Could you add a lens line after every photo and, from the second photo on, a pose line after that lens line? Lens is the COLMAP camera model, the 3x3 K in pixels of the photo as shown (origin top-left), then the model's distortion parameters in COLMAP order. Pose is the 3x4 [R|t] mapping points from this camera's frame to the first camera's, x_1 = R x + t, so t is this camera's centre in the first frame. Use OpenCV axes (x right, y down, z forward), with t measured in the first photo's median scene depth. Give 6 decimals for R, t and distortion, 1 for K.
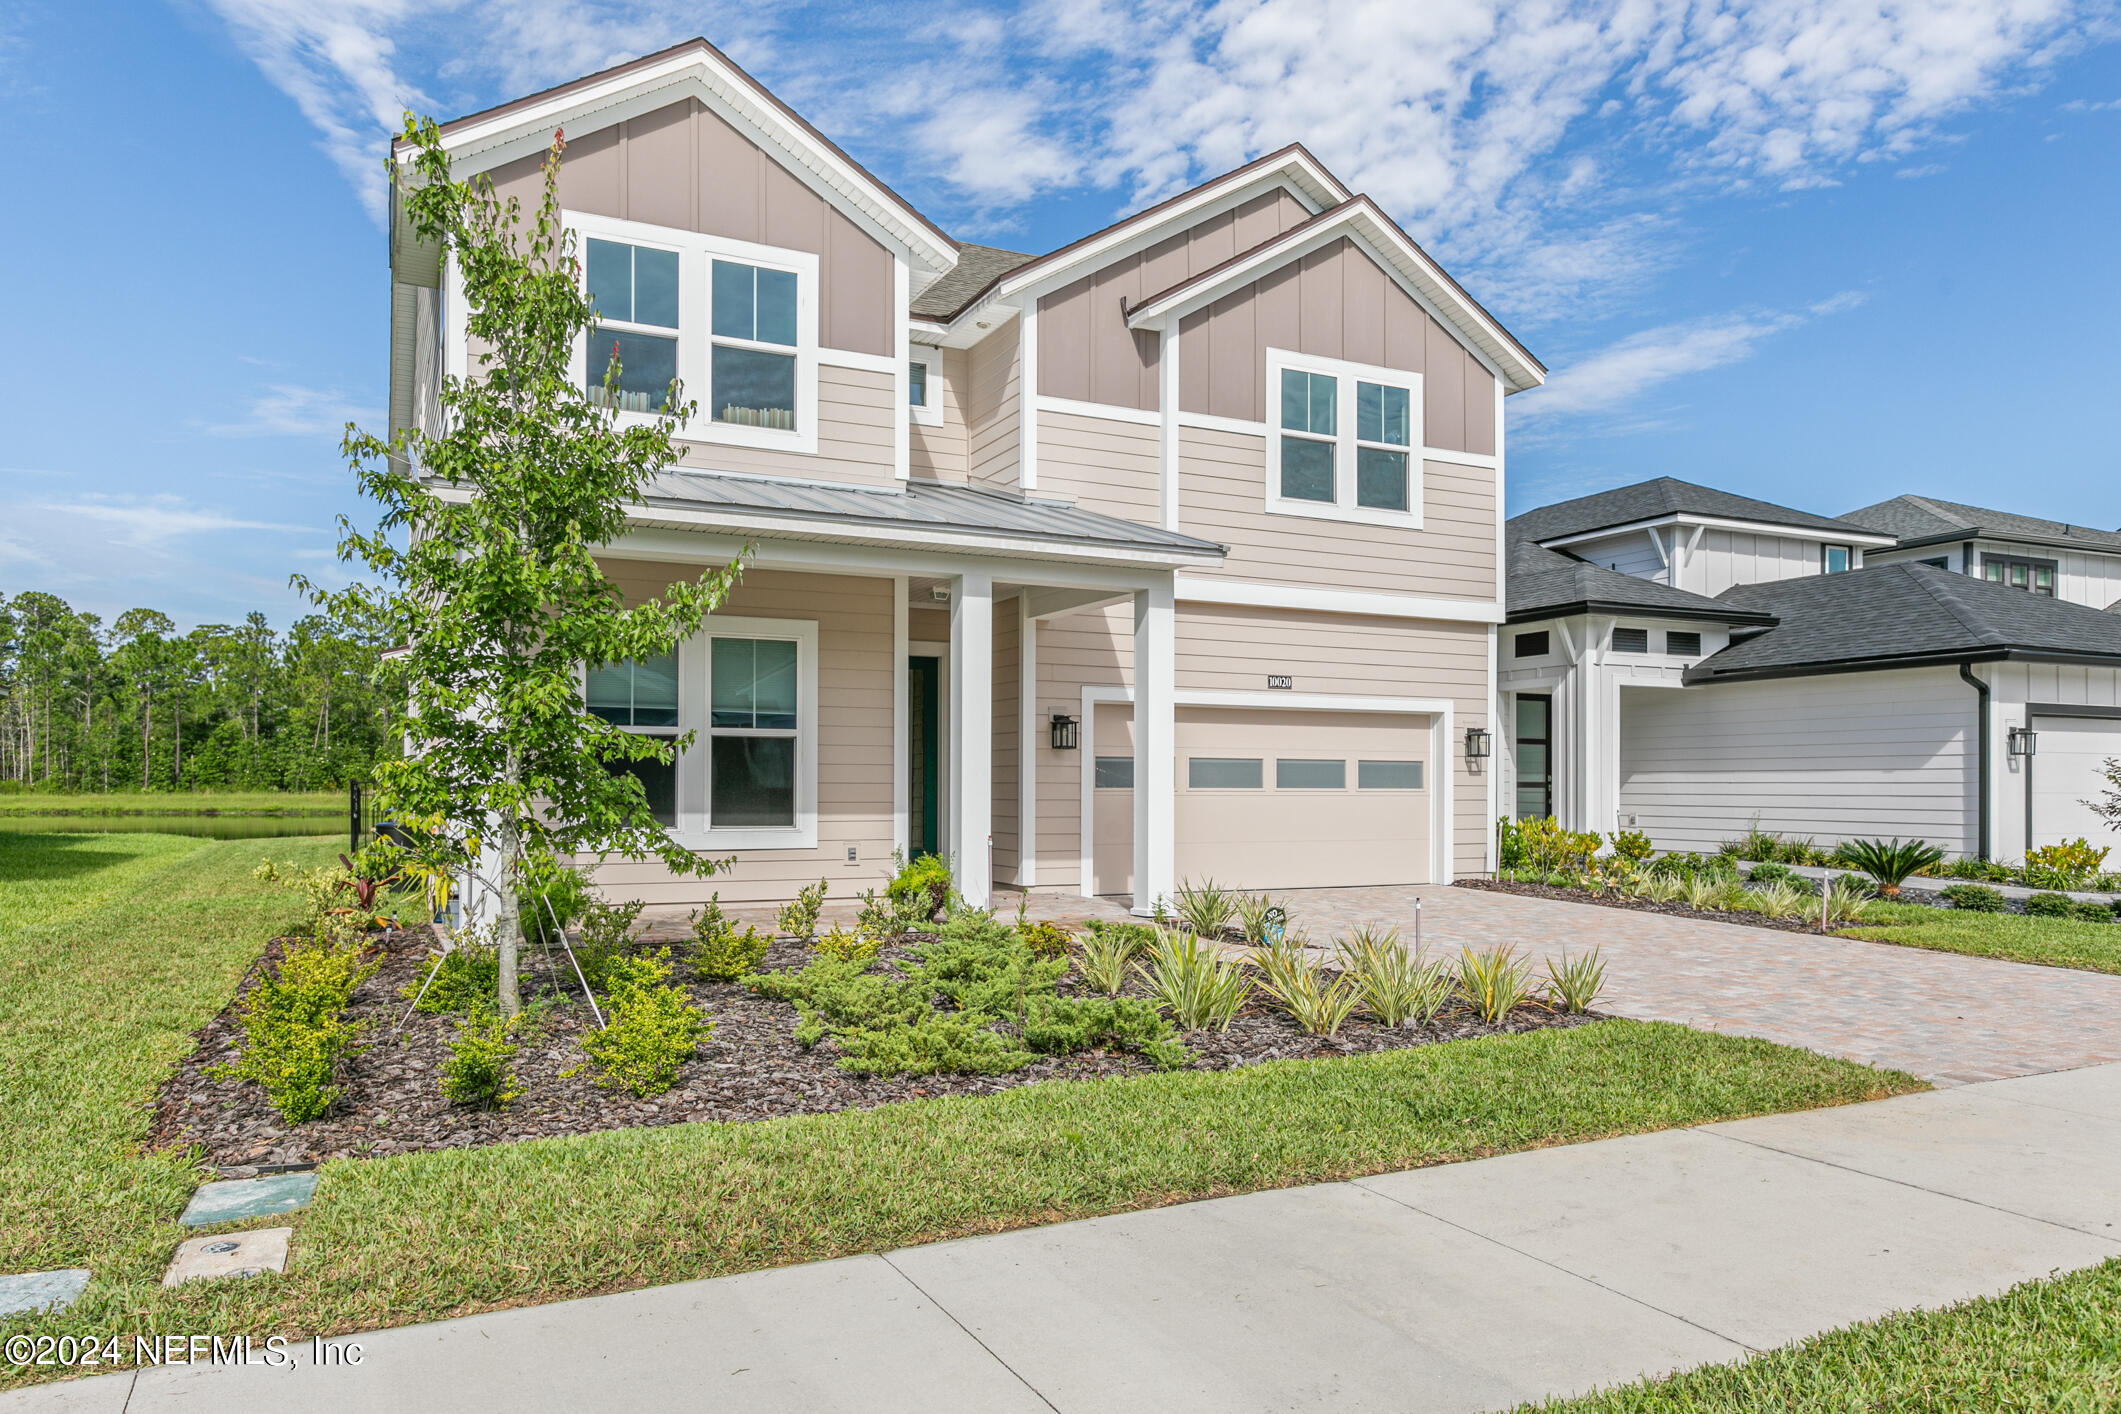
lens RADIAL K [[1371.9, 0, 1063.2], [0, 1371.9, 777.2], [0, 0, 1]] dist [0.012823, 0.001341]
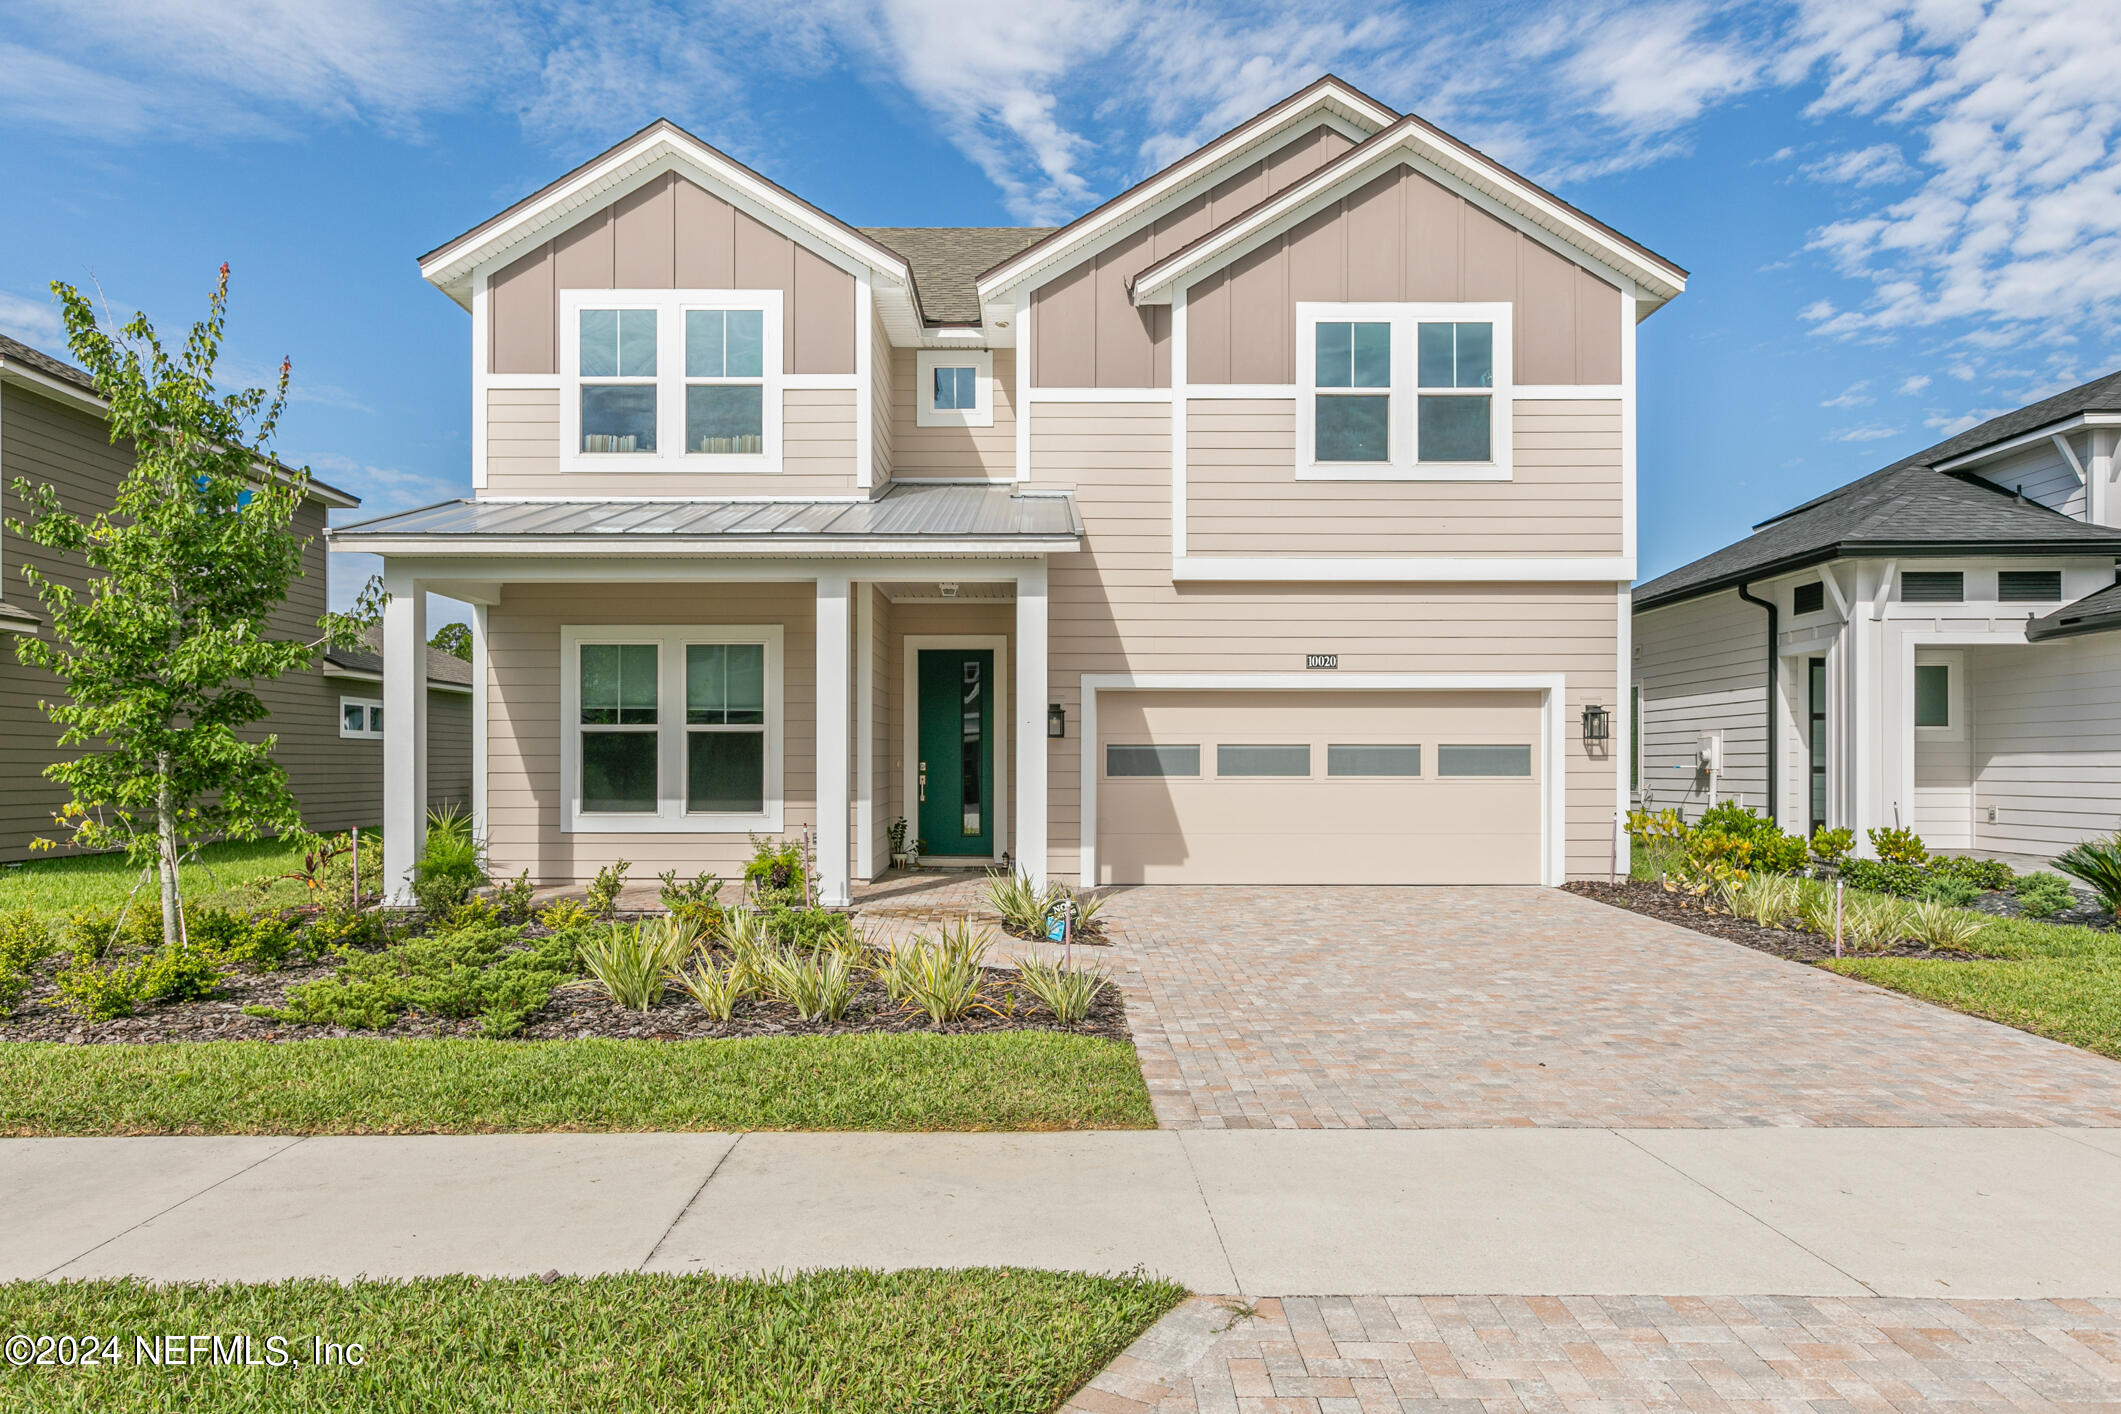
lens RADIAL K [[1389.5, 0, 1057.0], [0, 1389.5, 762.8], [0, 0, 1]] dist [0.012984, 0.000356]
pose [[0.900875, -0.005025, -0.434050, 0.405334], [0.005811, 0.999983, 0.000483, -0.002411], [0.434040, -0.002957, 0.900889, 0.078148]]
